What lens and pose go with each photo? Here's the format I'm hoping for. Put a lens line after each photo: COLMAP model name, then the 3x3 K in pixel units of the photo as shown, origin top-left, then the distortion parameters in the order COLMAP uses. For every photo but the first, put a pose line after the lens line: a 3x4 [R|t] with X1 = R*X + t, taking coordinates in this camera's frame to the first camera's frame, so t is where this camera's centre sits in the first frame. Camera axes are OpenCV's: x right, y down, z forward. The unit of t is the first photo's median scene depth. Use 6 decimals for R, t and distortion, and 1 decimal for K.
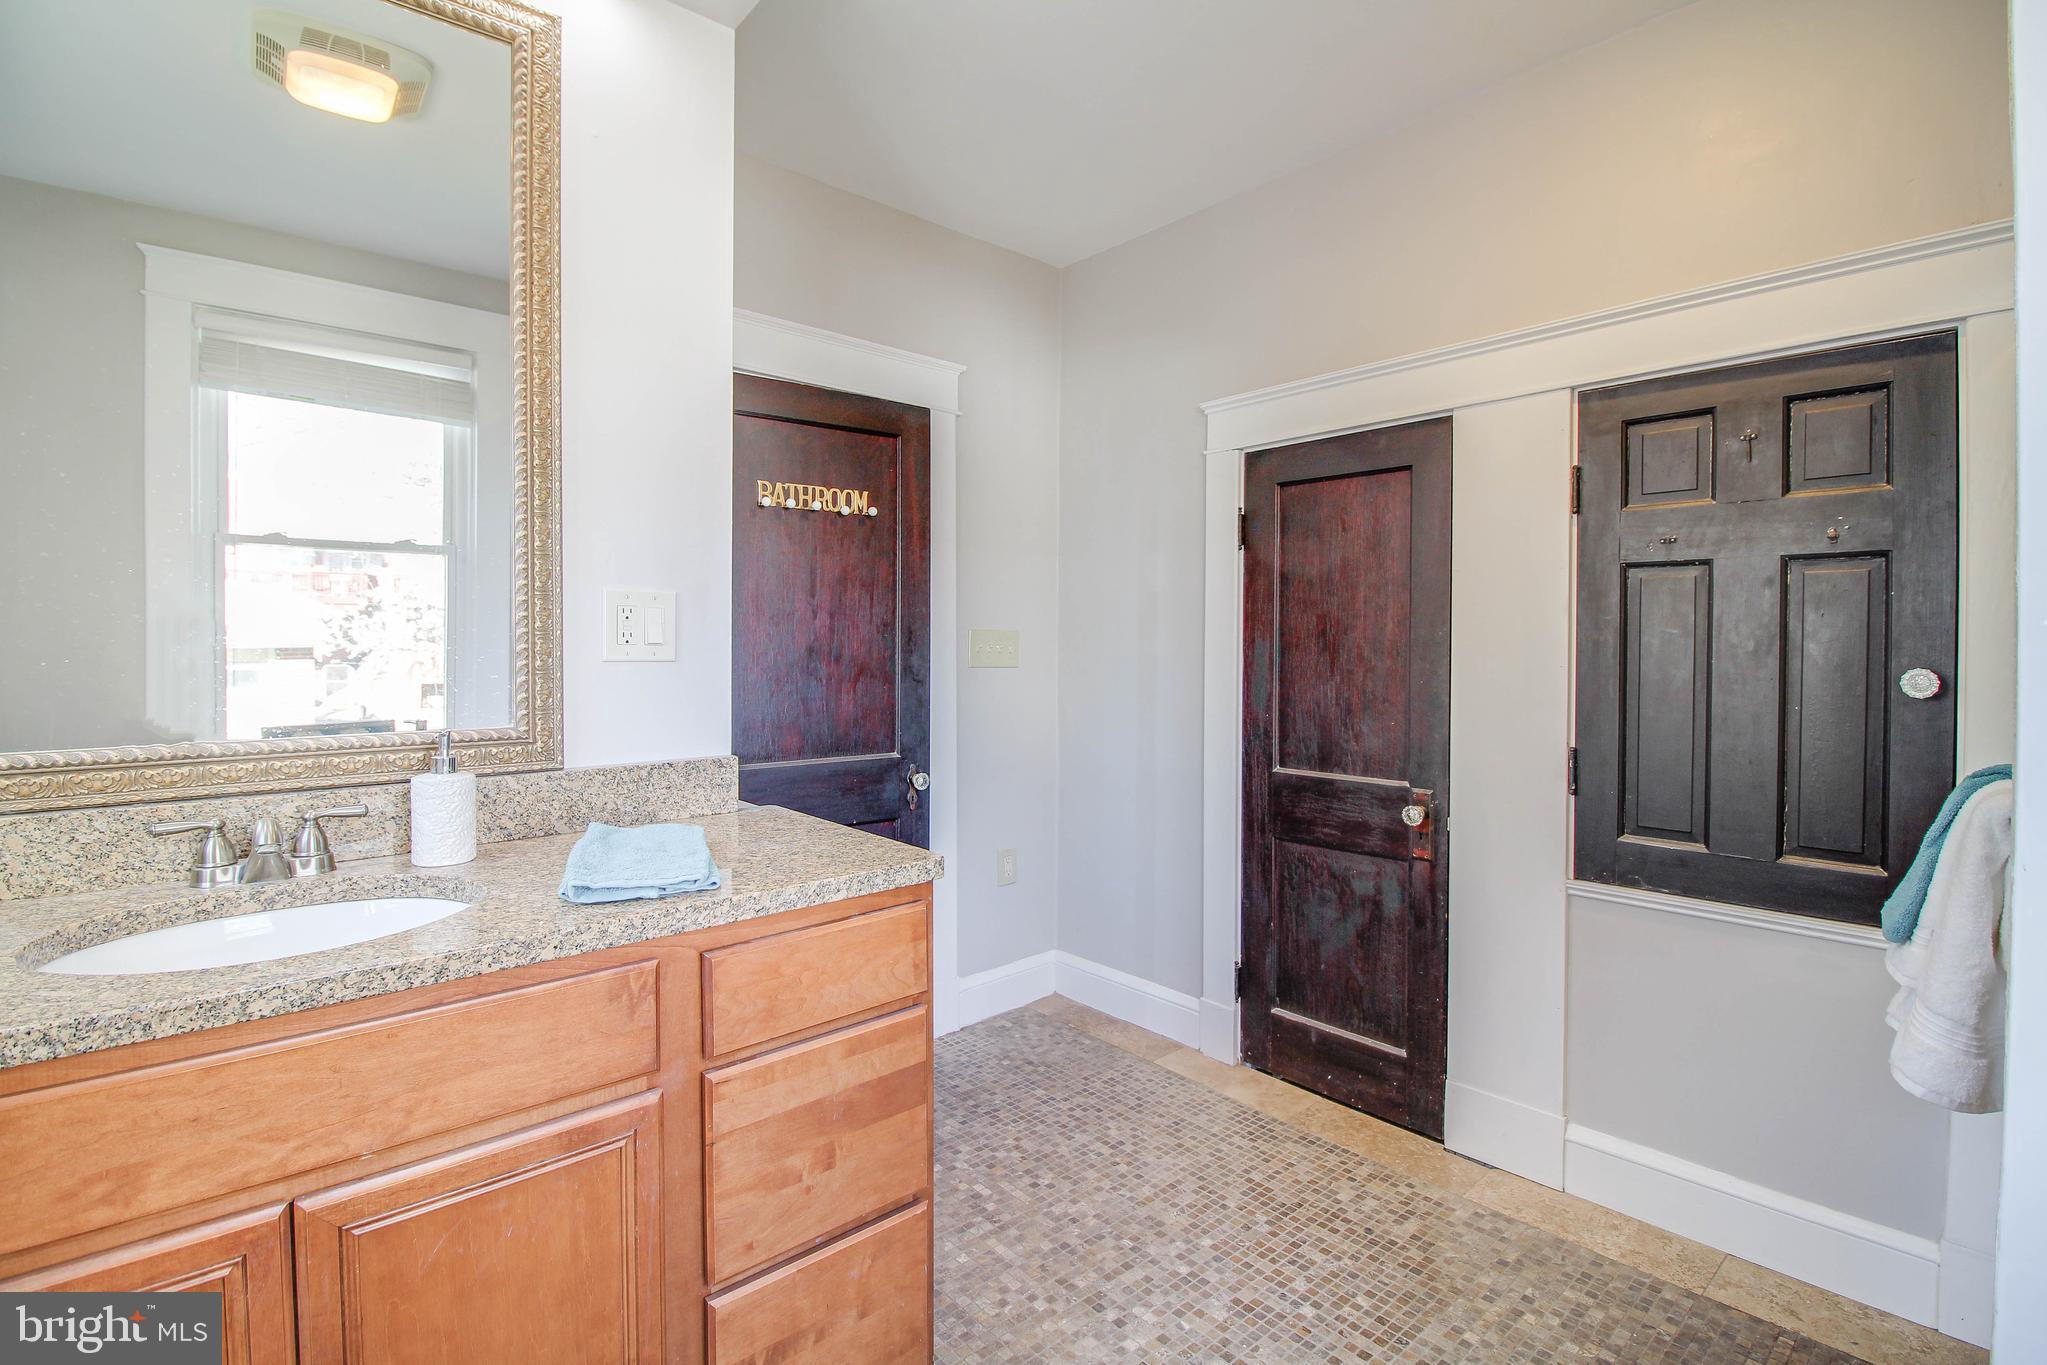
lens RADIAL K [[949.7, 0, 1036.0], [0, 949.7, 655.0], [0, 0, 1]] dist [0.000680, -0.015583]
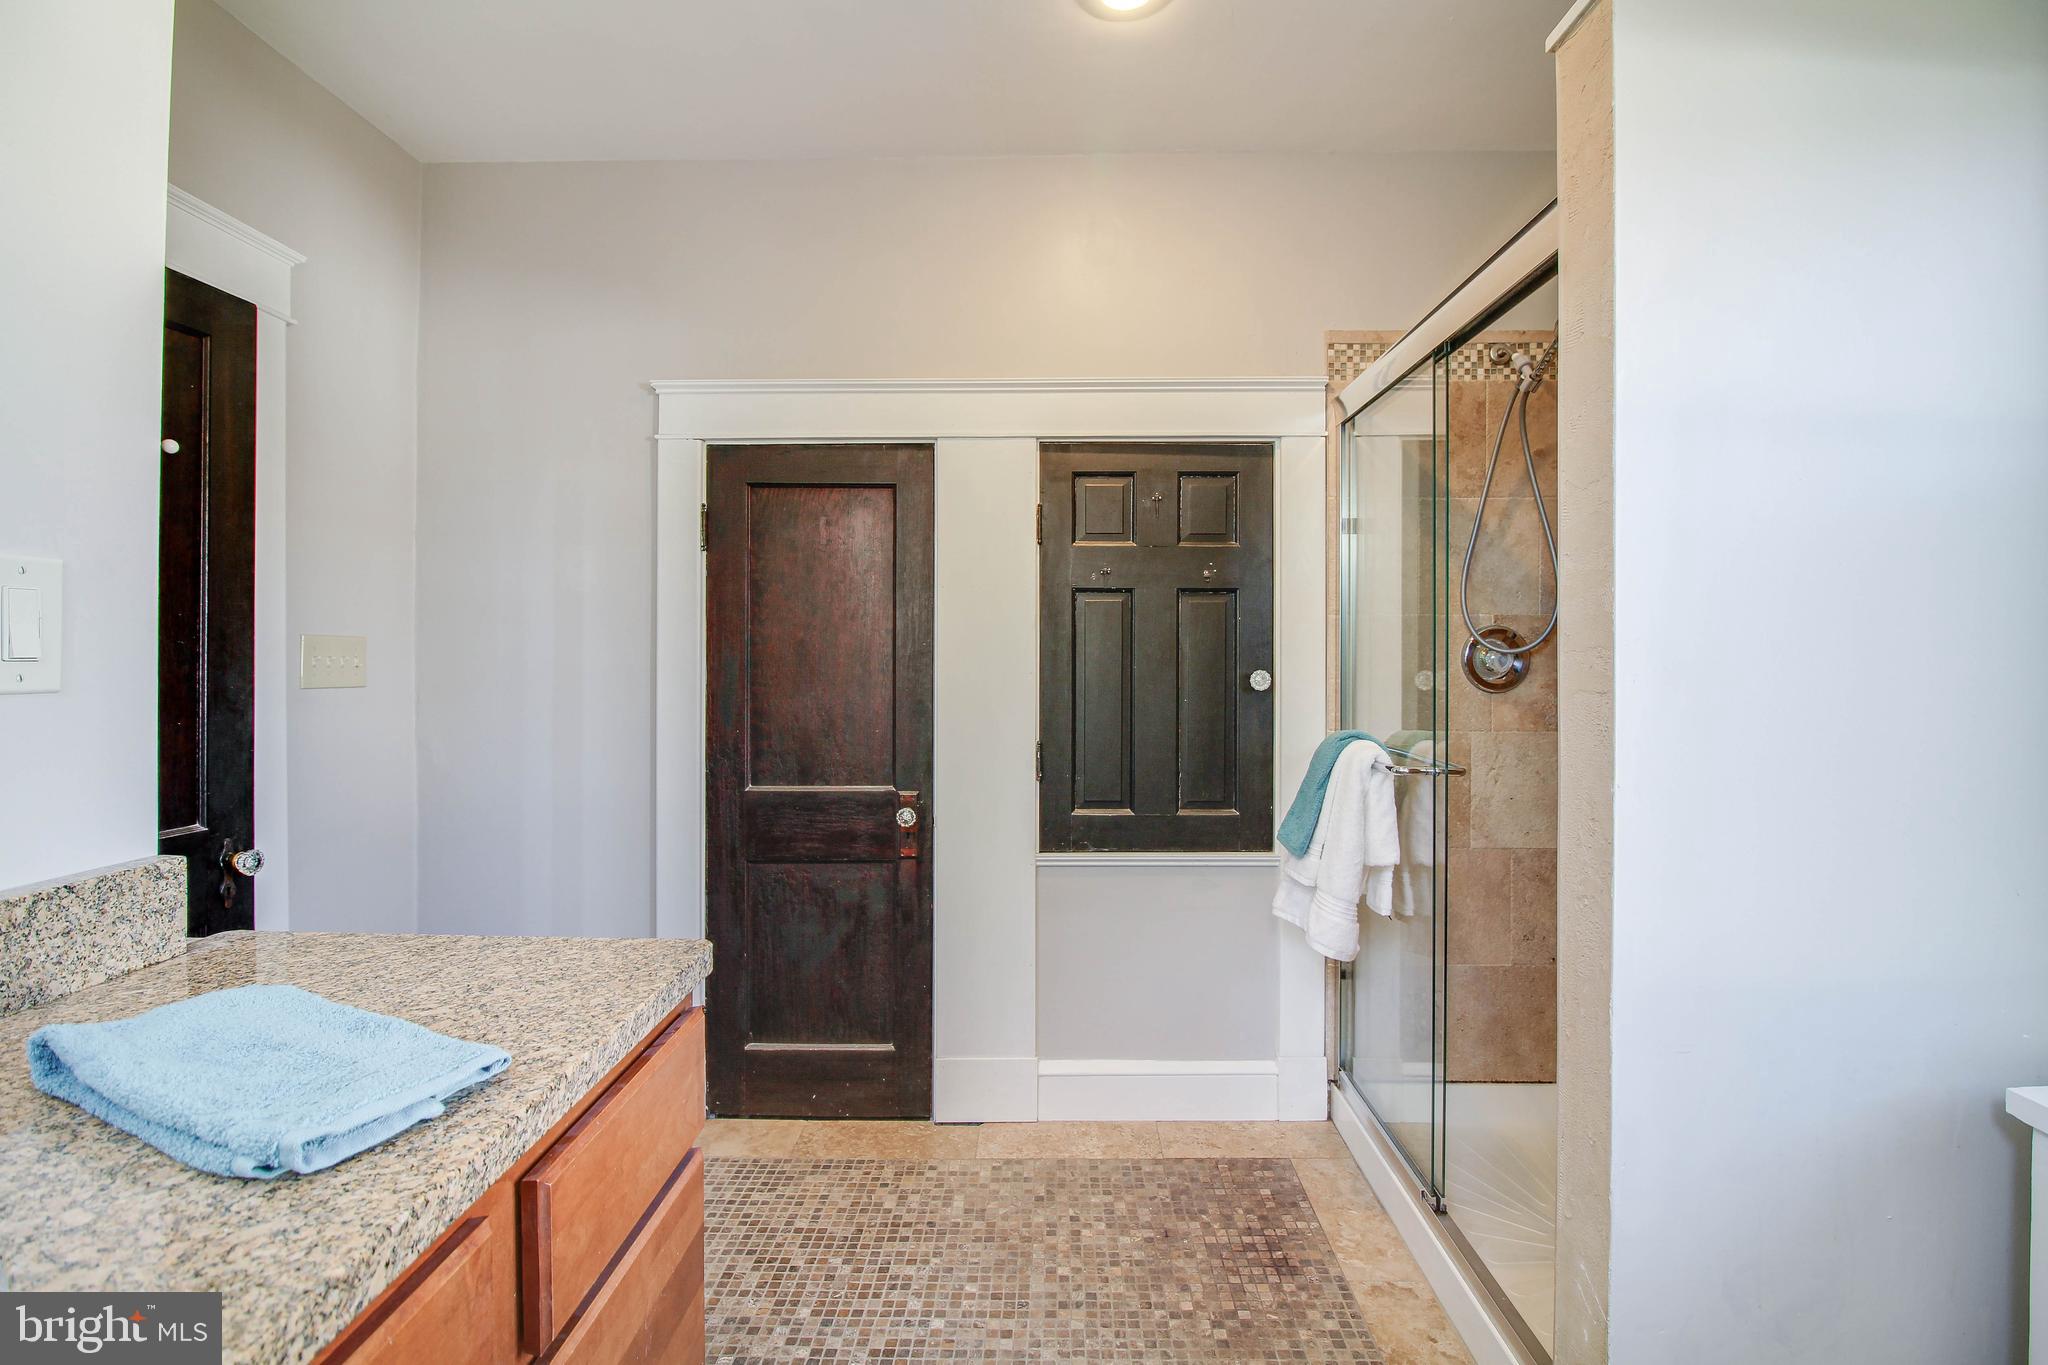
lens RADIAL K [[950.2, 0, 1036.5], [0, 950.2, 655.0], [0, 0, 1]] dist [0.000680, -0.015583]
pose [[0.678205, -0.003185, 0.734866, -0.305408], [0.009944, 0.999939, -0.004843, -0.004481], [-0.734805, 0.010593, 0.678195, 0.195304]]
